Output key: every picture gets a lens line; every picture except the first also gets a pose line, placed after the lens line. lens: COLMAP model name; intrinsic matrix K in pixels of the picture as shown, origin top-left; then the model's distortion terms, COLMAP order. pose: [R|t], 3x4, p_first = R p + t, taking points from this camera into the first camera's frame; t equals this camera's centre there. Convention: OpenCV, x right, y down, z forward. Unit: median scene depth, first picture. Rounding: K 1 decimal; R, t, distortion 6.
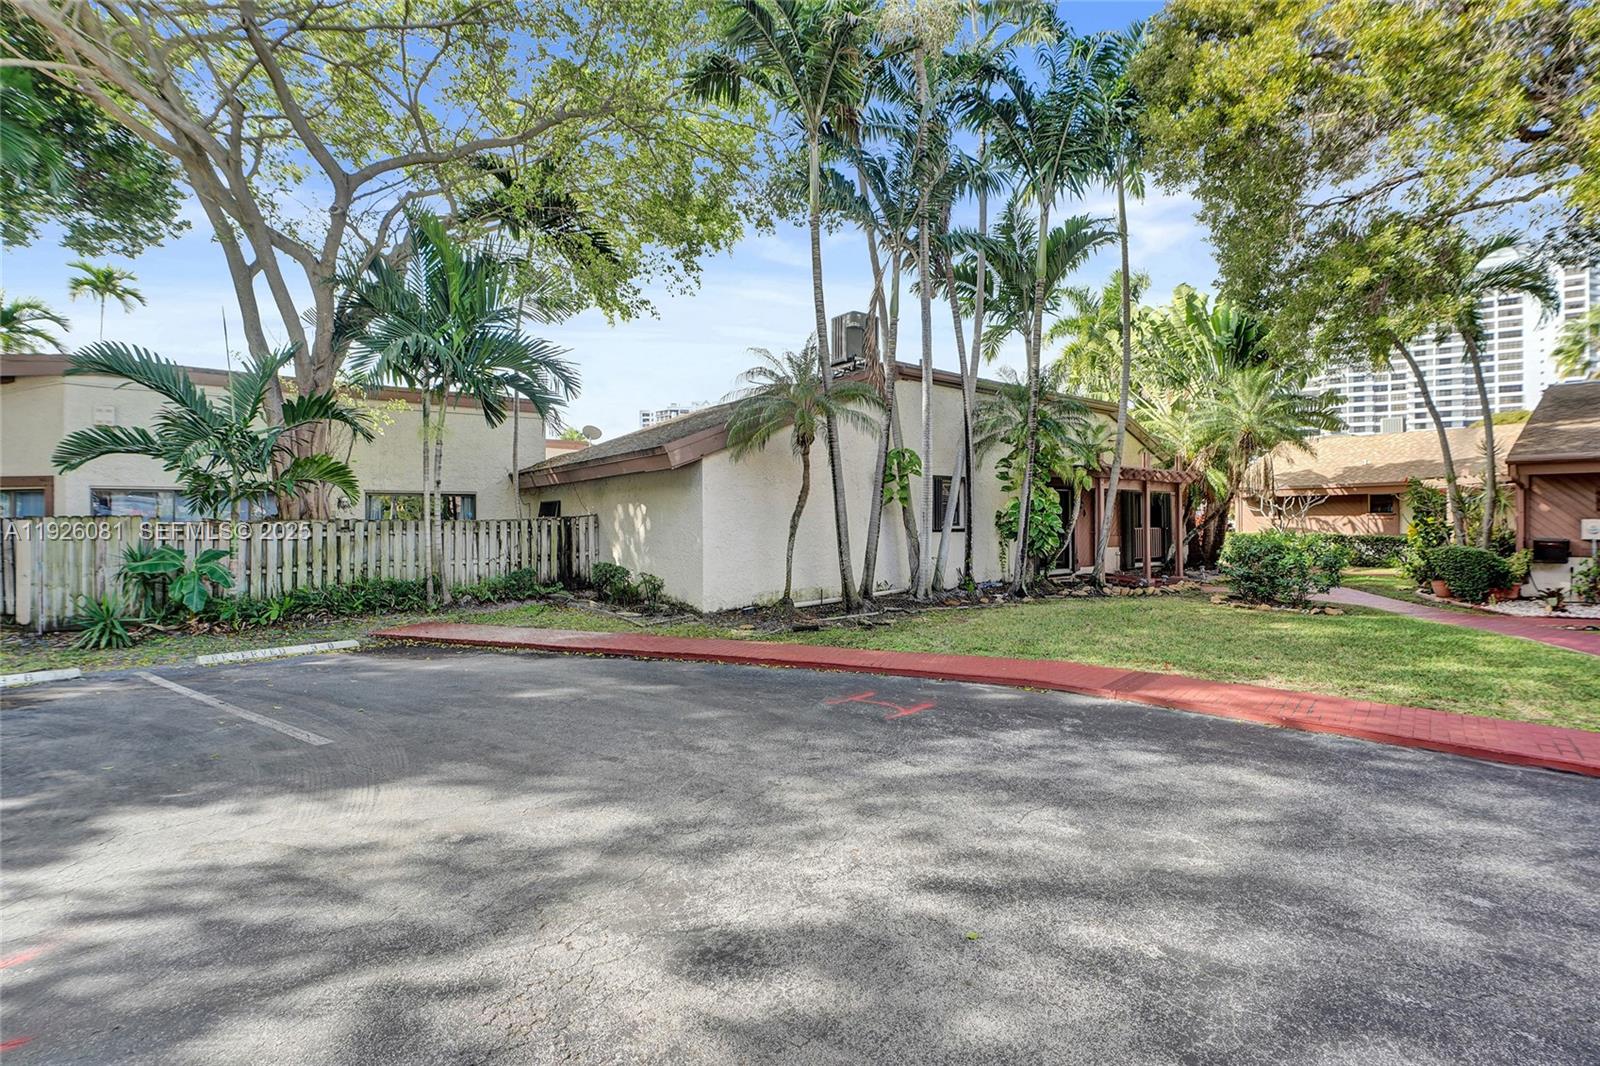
lens RADIAL K [[729.6, 0, 799.0], [0, 729.6, 538.1], [0, 0, 1]] dist [-0.000578, -0.000227]
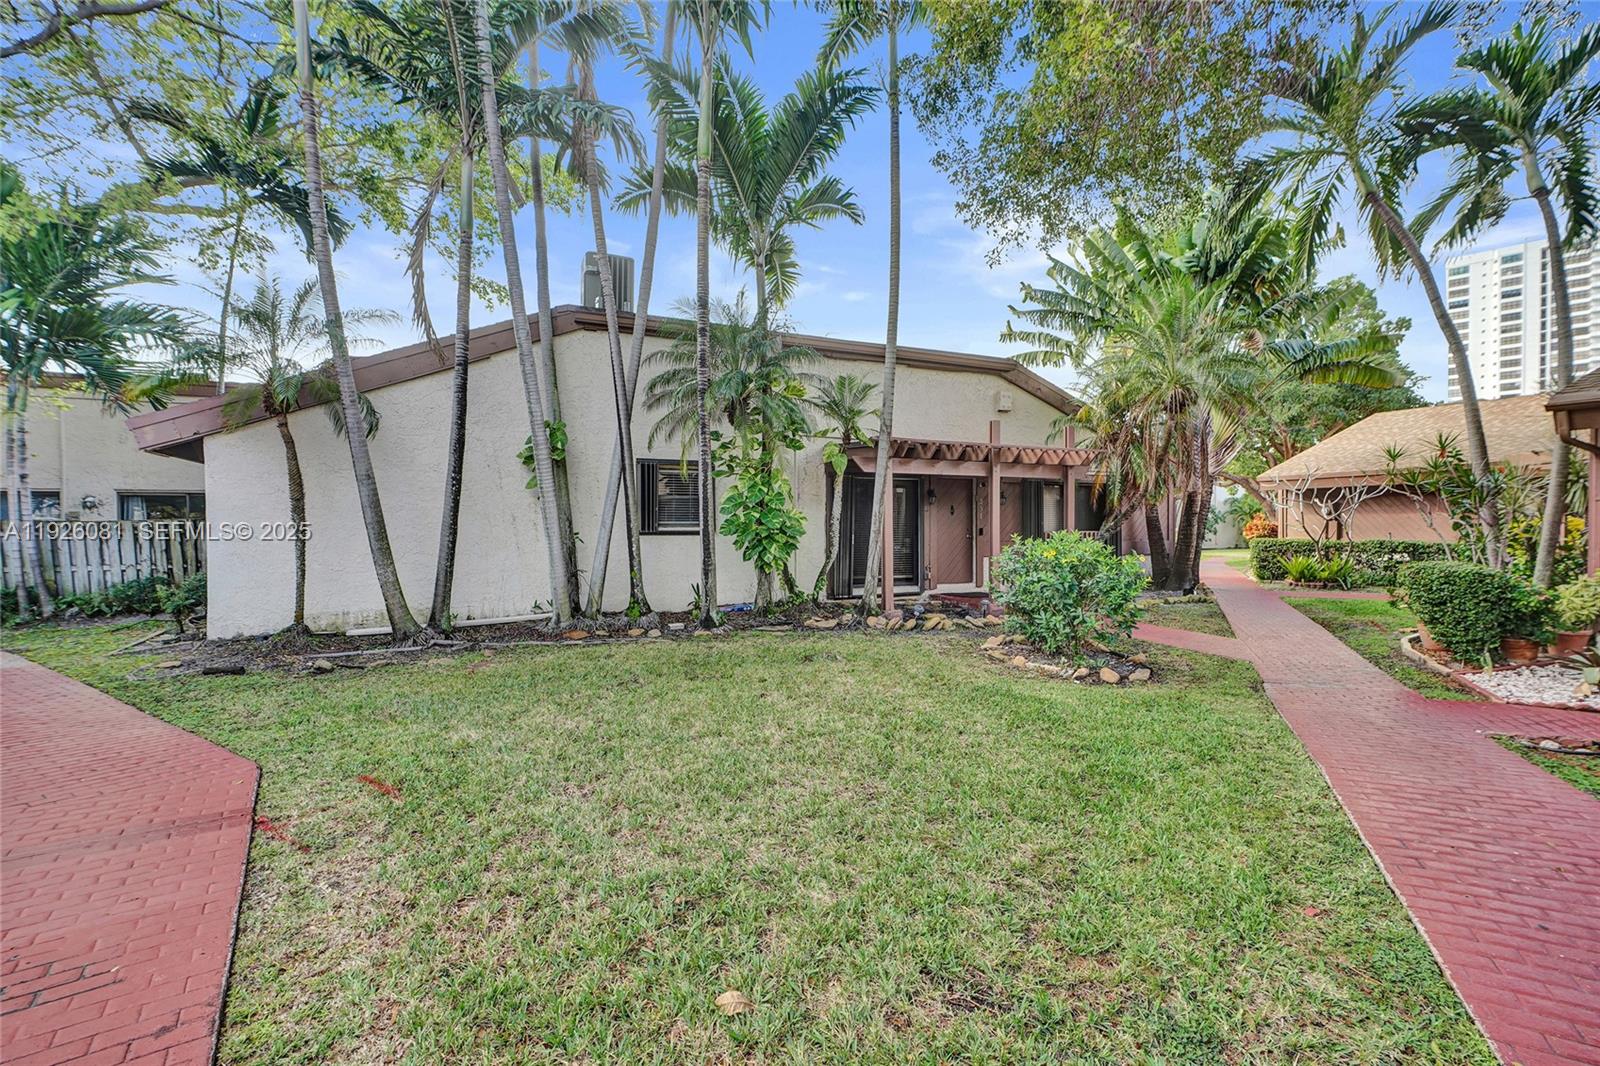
lens RADIAL K [[729.6, 0, 799.0], [0, 729.6, 538.1], [0, 0, 1]] dist [-0.000578, -0.000227]
pose [[0.970986, 0.002421, -0.239124, 0.519662], [-0.003776, 0.999979, -0.005209, -0.001798], [0.239106, 0.005960, 0.970975, 0.324641]]
